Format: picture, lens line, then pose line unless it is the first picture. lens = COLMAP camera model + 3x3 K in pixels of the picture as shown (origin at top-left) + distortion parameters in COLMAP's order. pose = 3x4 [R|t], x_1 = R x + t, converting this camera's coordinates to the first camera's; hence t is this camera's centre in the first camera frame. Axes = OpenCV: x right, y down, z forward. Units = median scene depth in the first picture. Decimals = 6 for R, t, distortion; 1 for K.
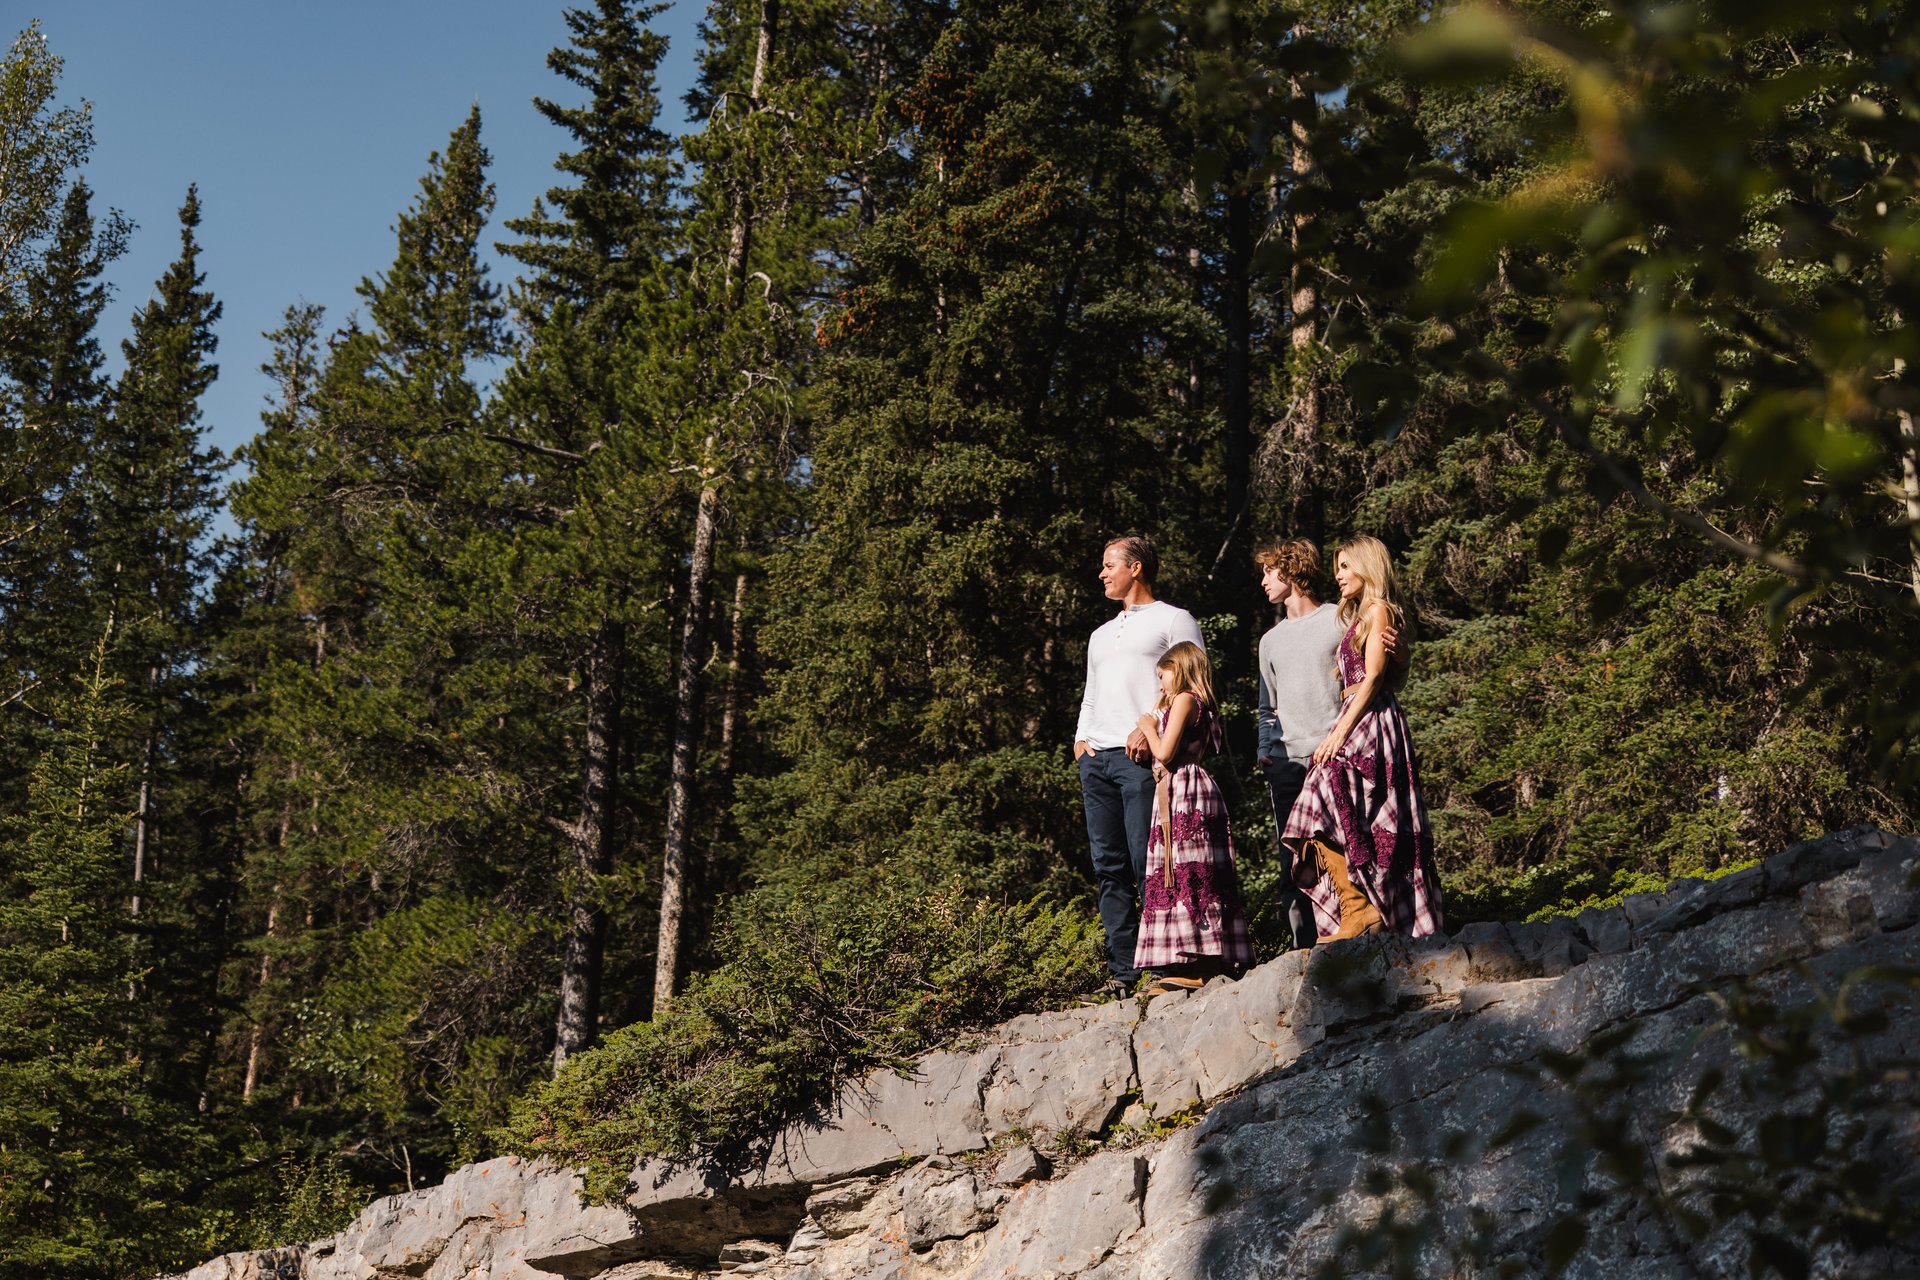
lens RADIAL K [[2427.9, 0, 1013.2], [0, 2427.9, 577.8], [0, 0, 1]] dist [0.008694, 0.025803]
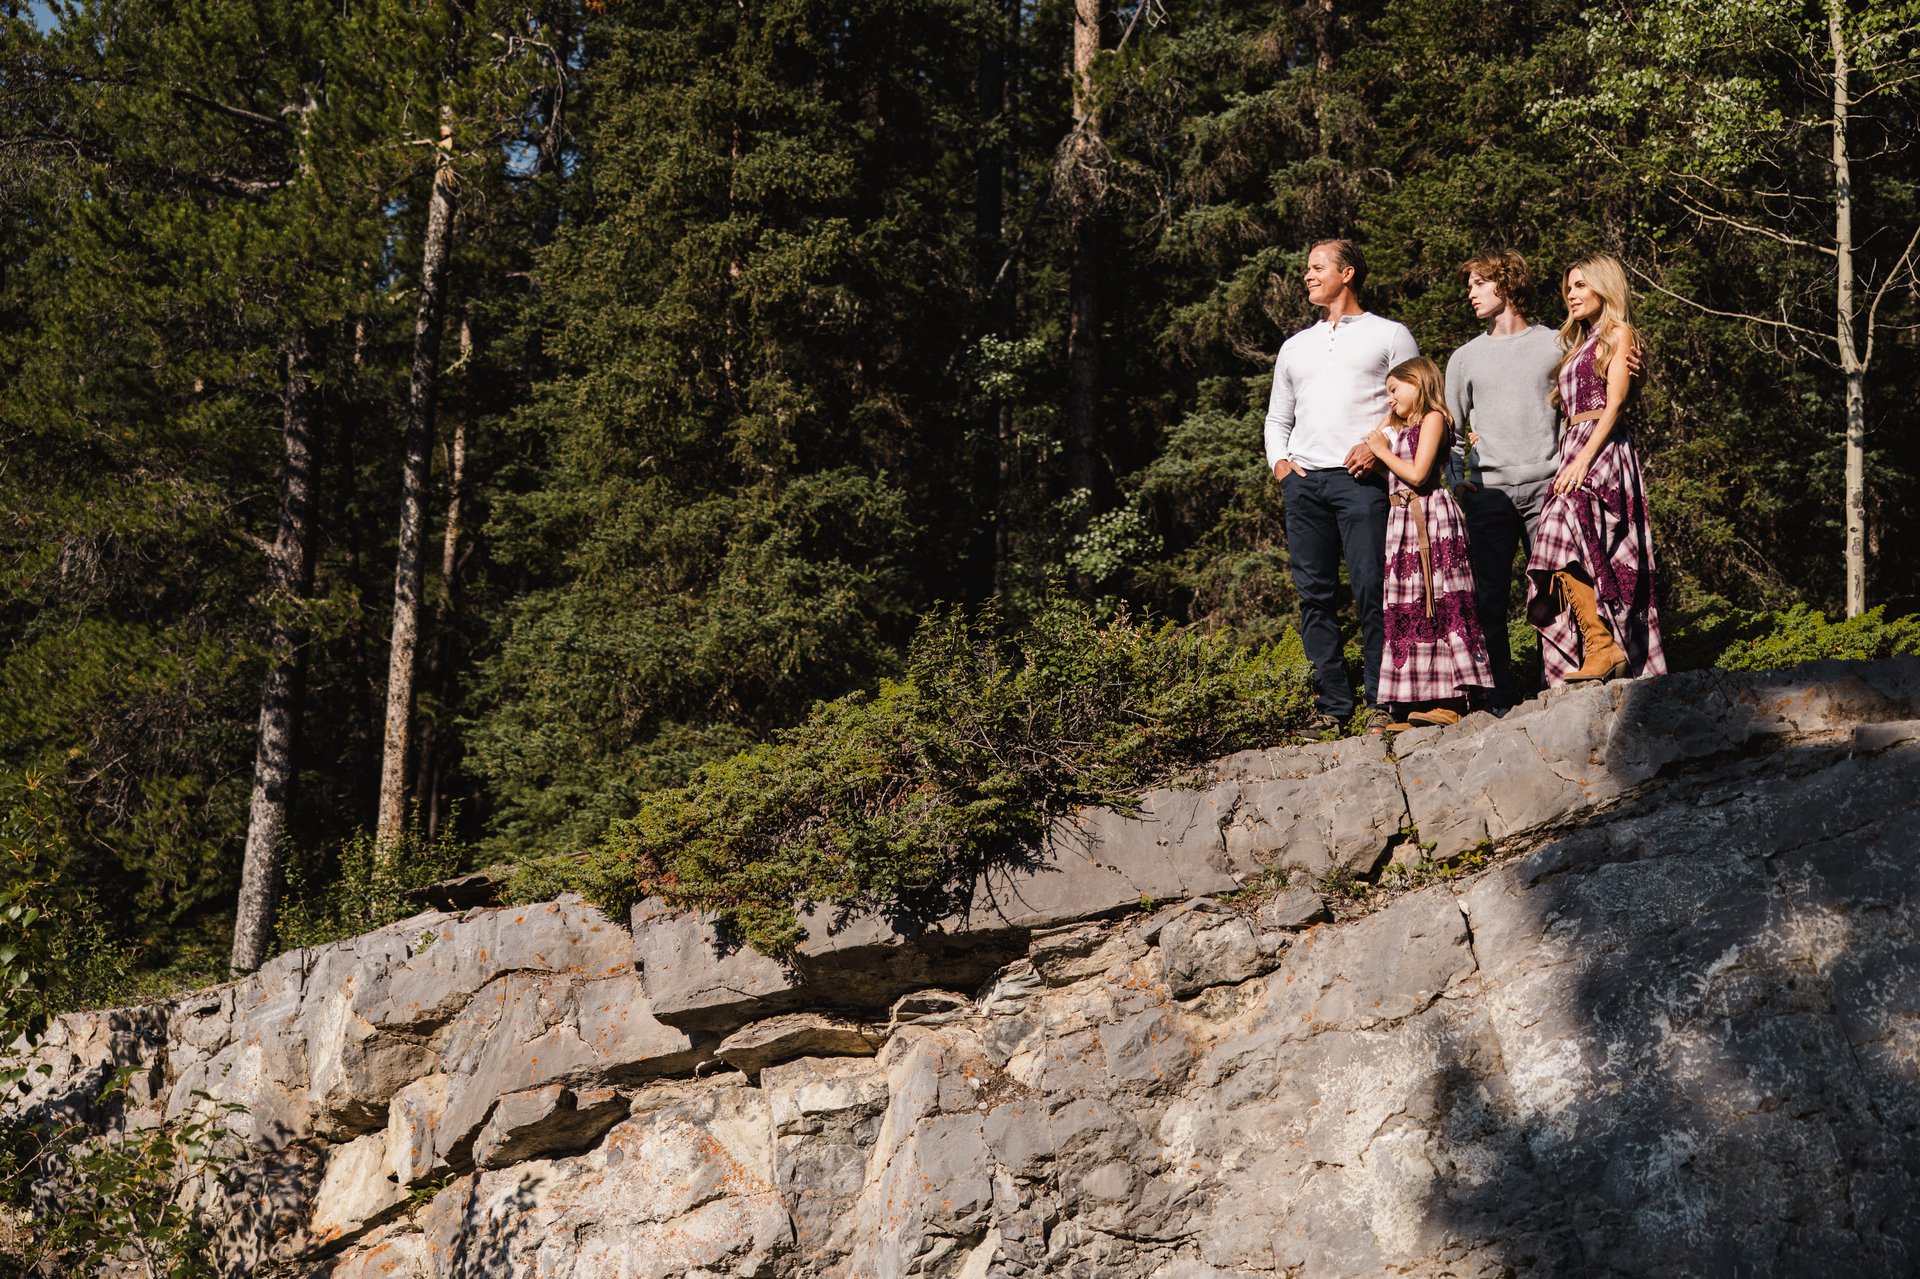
lens RADIAL K [[2538.9, 0, 965.3], [0, 2538.9, 640.1], [0, 0, 1]] dist [0.007707, 0.036789]
pose [[0.972145, 0.020520, 0.233482, -0.327989], [-0.050249, 0.991245, 0.122104, 0.024624], [-0.228932, -0.130435, 0.964664, 0.091530]]
